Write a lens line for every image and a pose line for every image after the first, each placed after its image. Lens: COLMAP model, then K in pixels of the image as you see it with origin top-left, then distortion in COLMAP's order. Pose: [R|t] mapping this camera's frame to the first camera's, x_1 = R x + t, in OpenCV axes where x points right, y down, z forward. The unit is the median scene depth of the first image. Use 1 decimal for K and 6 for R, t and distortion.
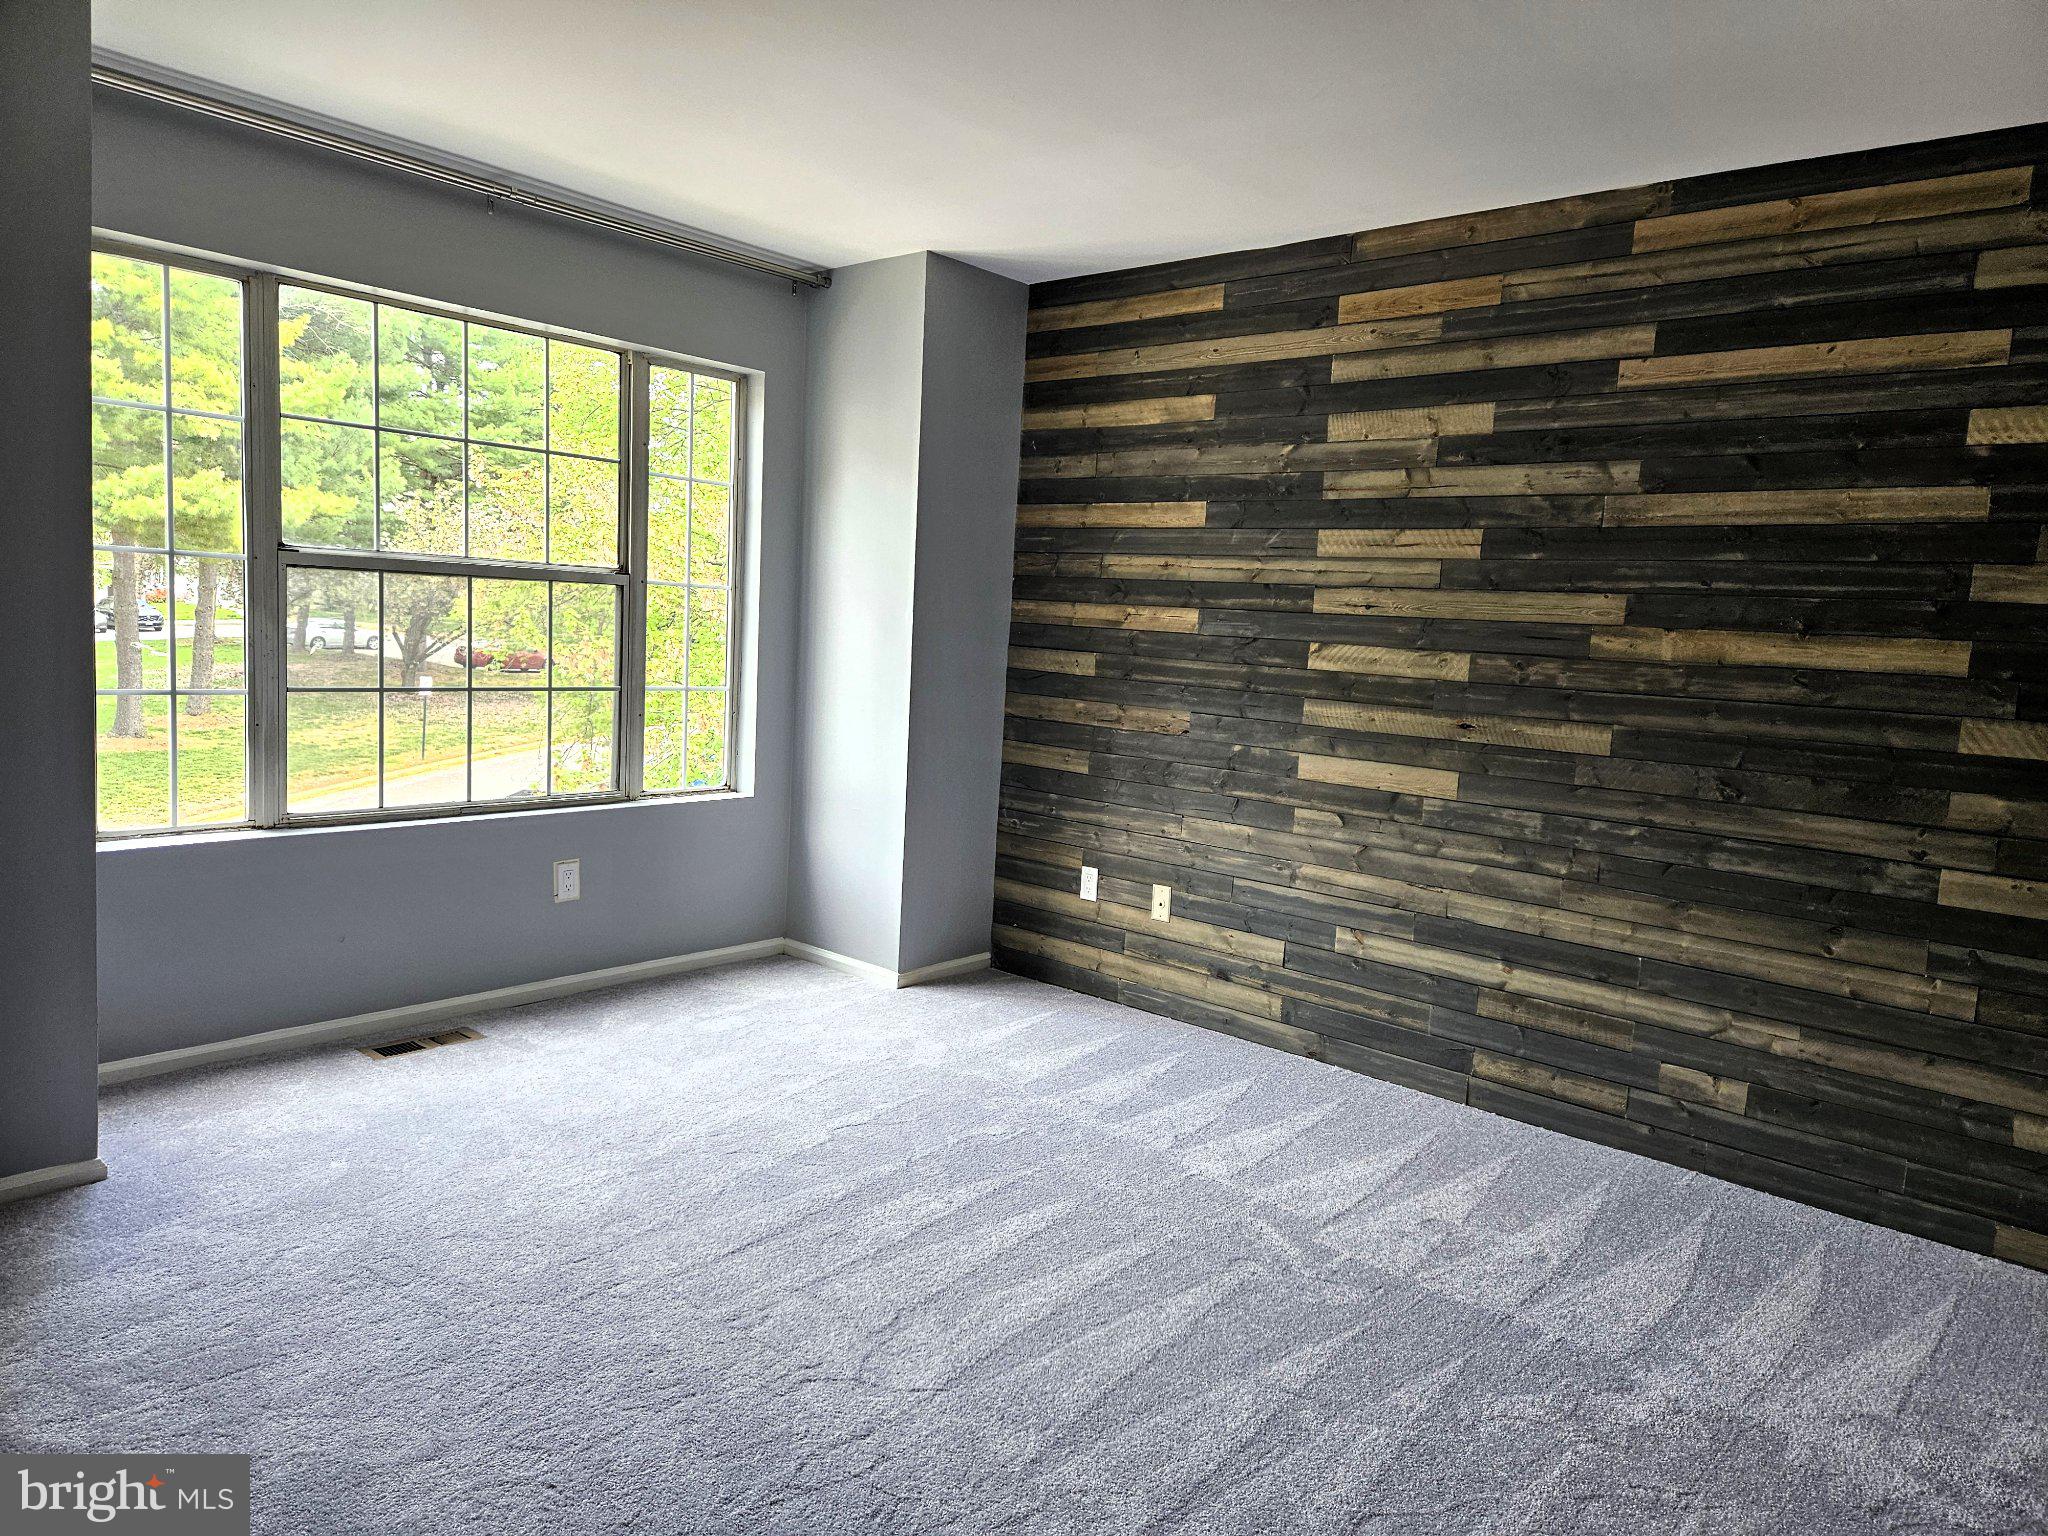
lens RADIAL K [[1378.2, 0, 1000.7], [0, 1378.2, 763.4], [0, 0, 1]] dist [0.073721, -0.064547]
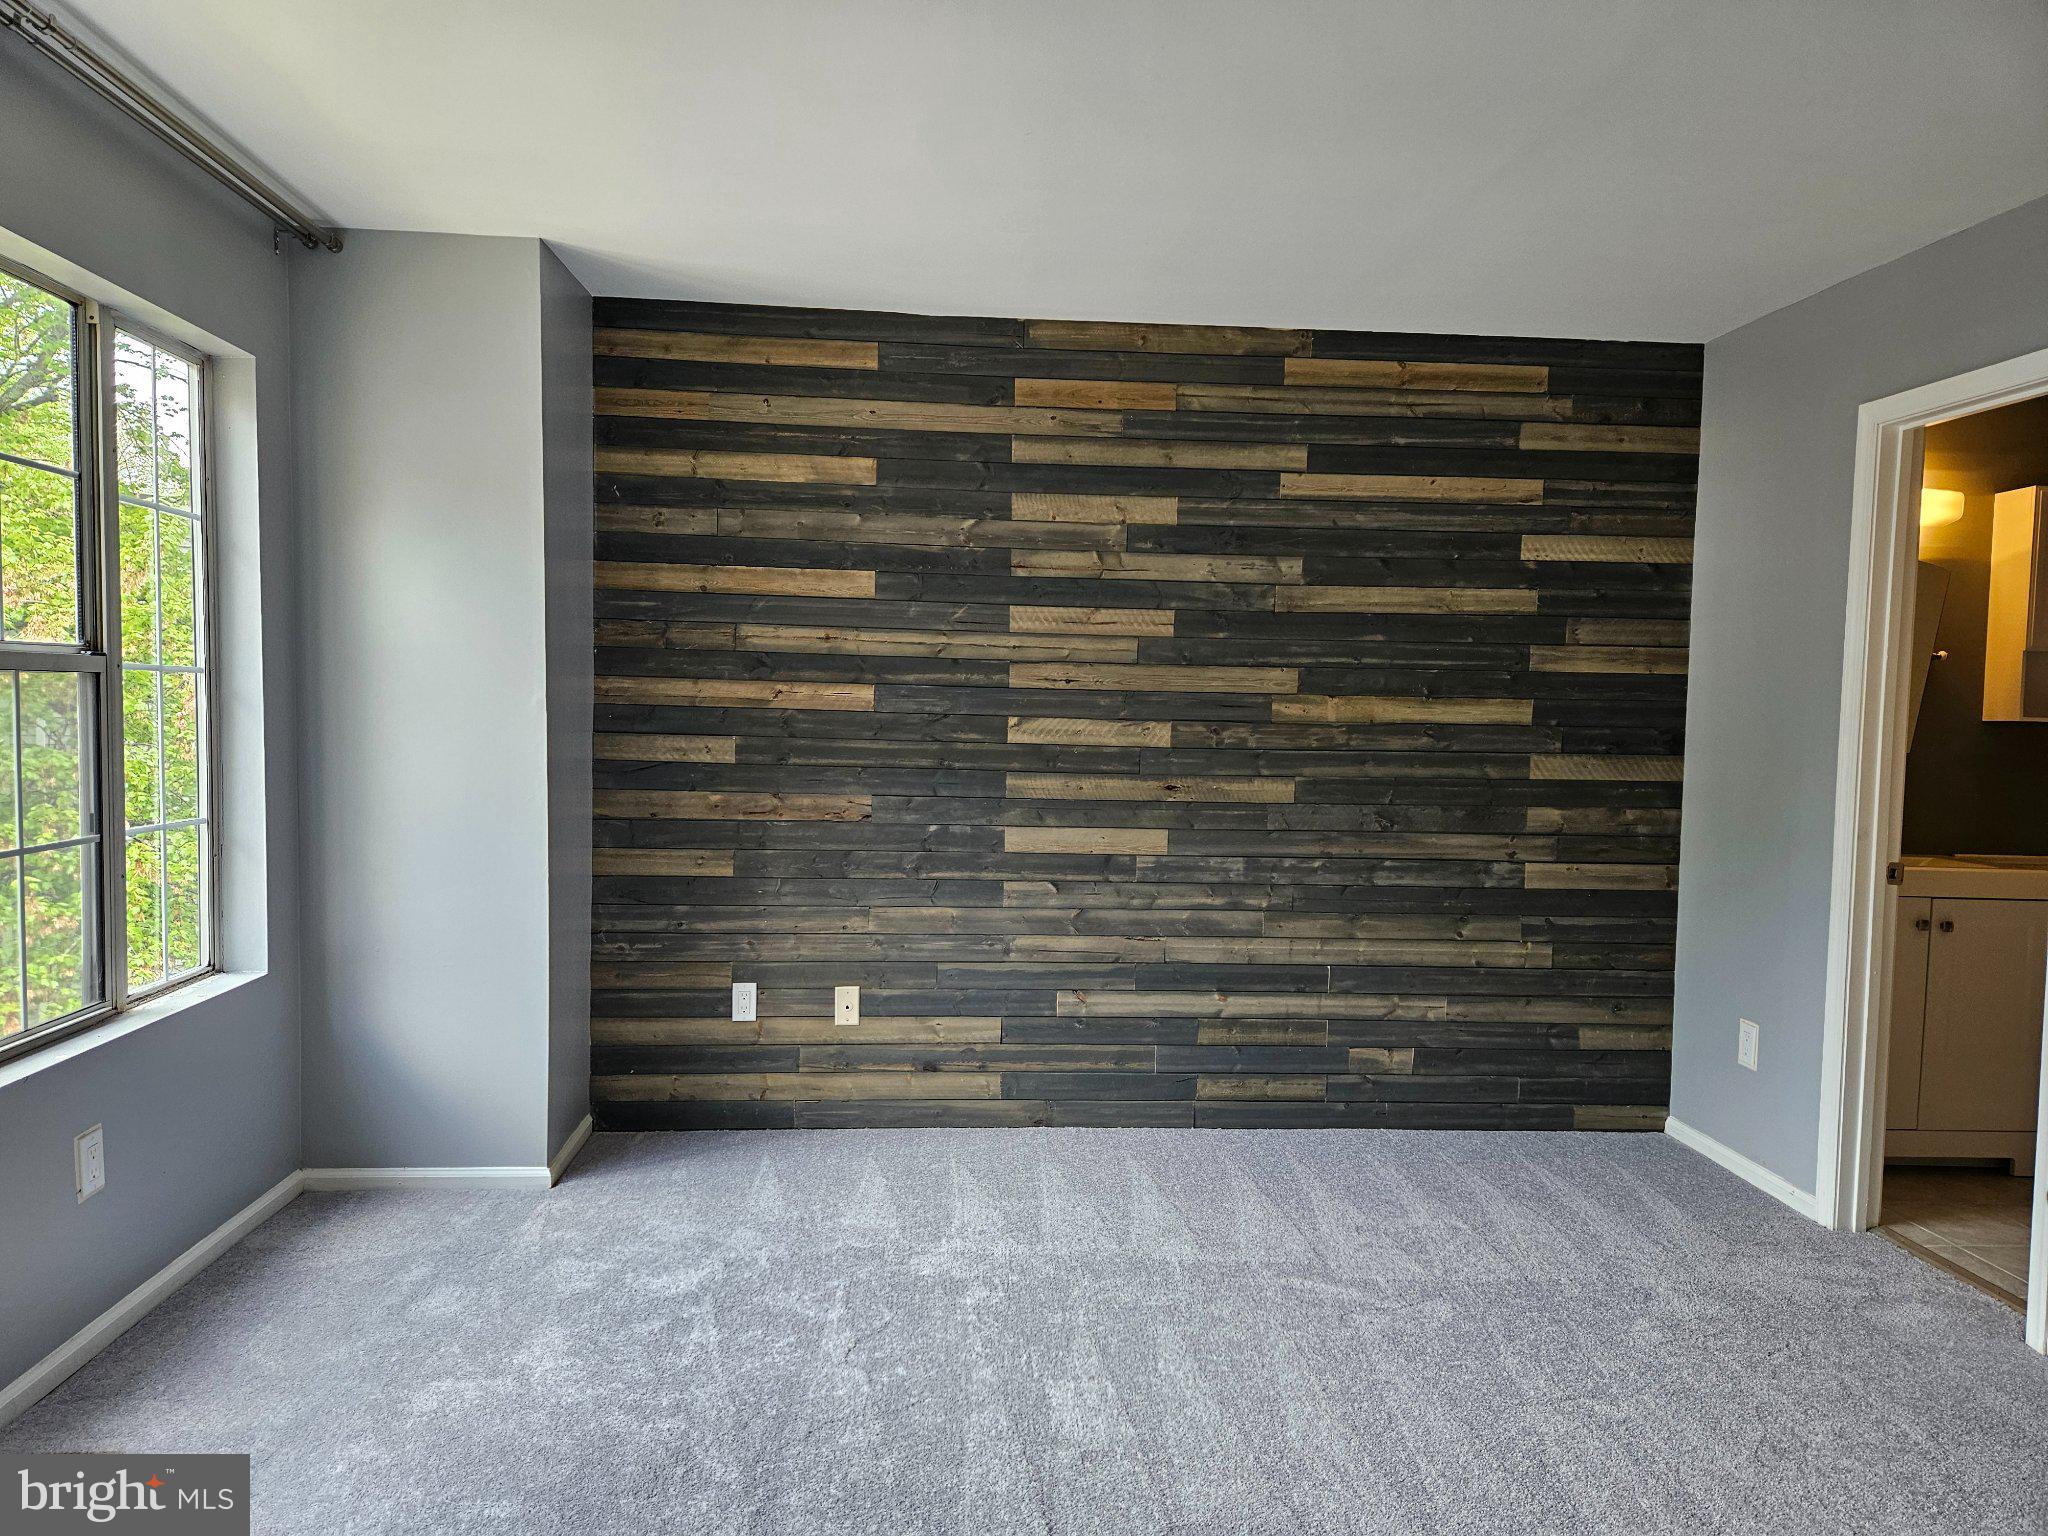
lens RADIAL K [[1378.2, 0, 1043.8], [0, 1378.2, 782.8], [0, 0, 1]] dist [0.073721, -0.064547]
pose [[0.689965, -0.080727, 0.719327, -0.511030], [0.093064, 0.995407, 0.022445, -0.062926], [-0.717835, 0.051457, 0.694309, 0.303818]]
